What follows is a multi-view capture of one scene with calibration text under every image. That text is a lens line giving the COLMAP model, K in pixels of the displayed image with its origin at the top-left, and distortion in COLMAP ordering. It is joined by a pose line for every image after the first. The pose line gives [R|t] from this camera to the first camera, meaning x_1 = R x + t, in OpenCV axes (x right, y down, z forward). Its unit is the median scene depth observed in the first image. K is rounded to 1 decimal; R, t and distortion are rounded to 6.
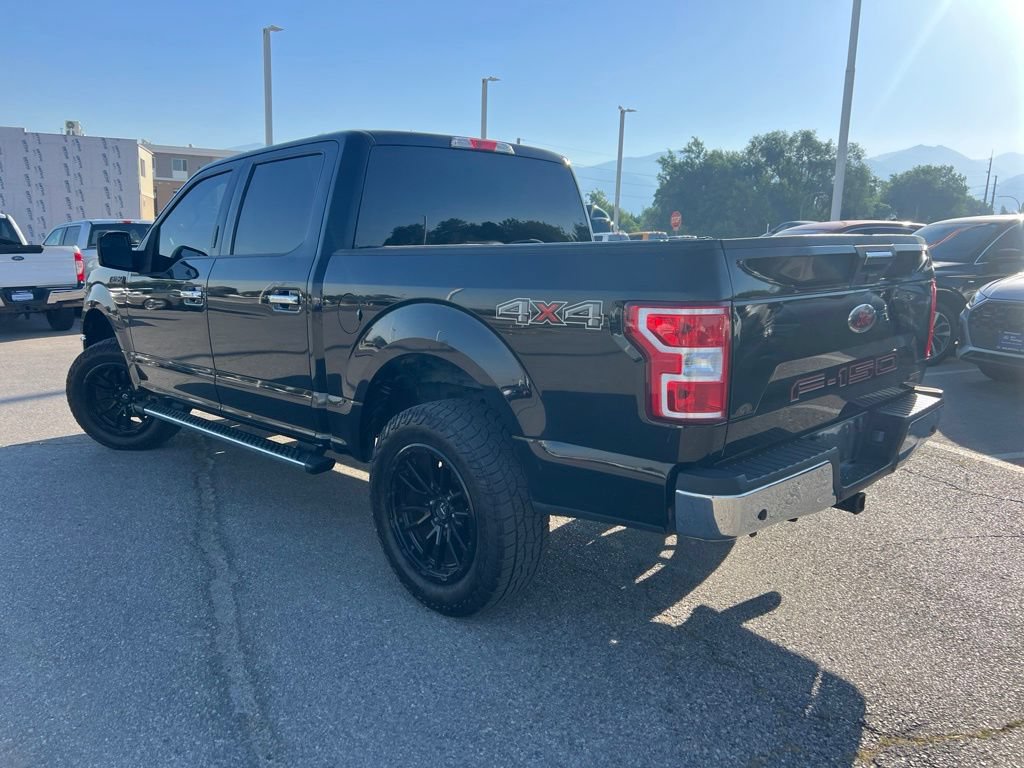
lens RADIAL K [[781.6, 0, 506.8], [0, 781.6, 380.3], [0, 0, 1]] dist [0.013934, -0.003565]
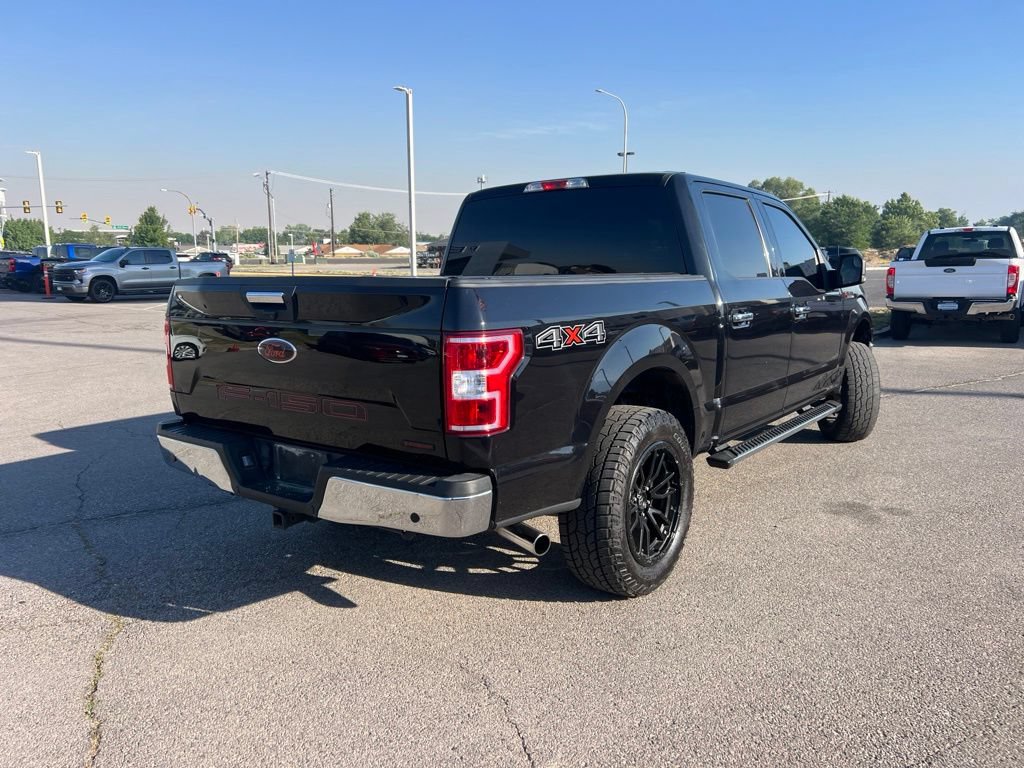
lens RADIAL K [[782.2, 0, 509.6], [0, 782.2, 375.4], [0, 0, 1]] dist [0.012937, -0.002371]
pose [[0.148924, 0.138713, -0.979071, 1.273276], [-0.149837, 0.981845, 0.116315, -0.178619], [0.977430, 0.129379, 0.167005, 0.913043]]
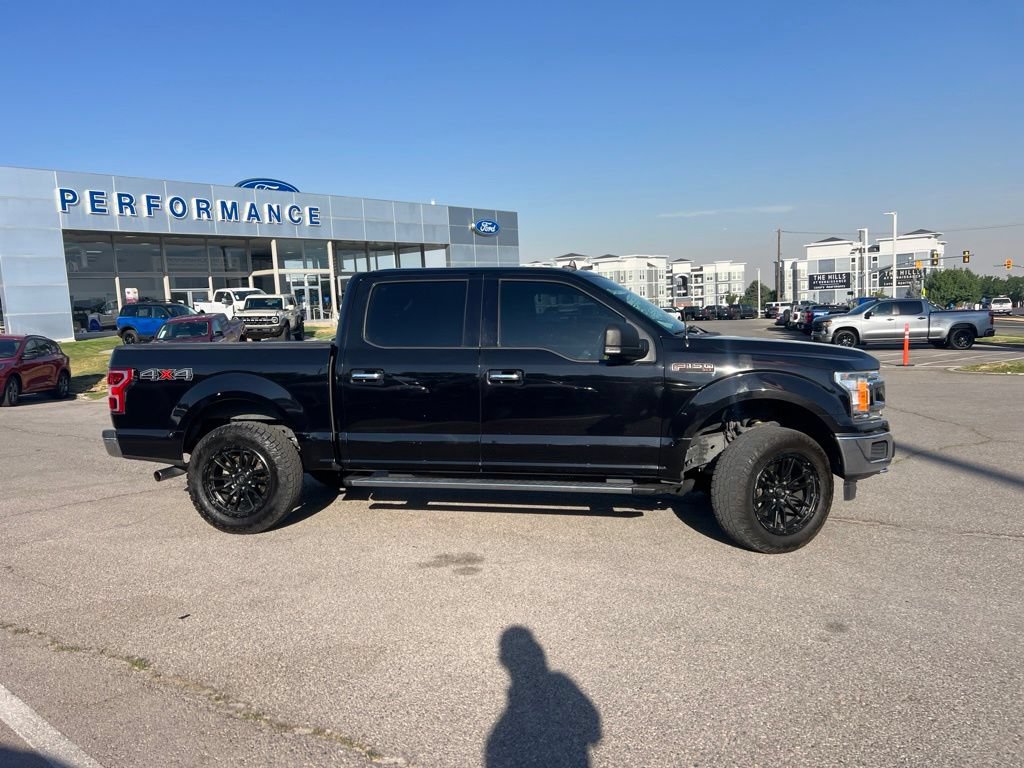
lens RADIAL K [[781.5, 0, 504.0], [0, 781.5, 375.3], [0, 0, 1]] dist [0.015754, -0.007033]
pose [[-0.818402, 0.054737, -0.572034, 0.816184], [-0.070178, 0.978482, 0.194032, -0.518216], [0.570345, 0.198940, -0.796950, 2.921558]]
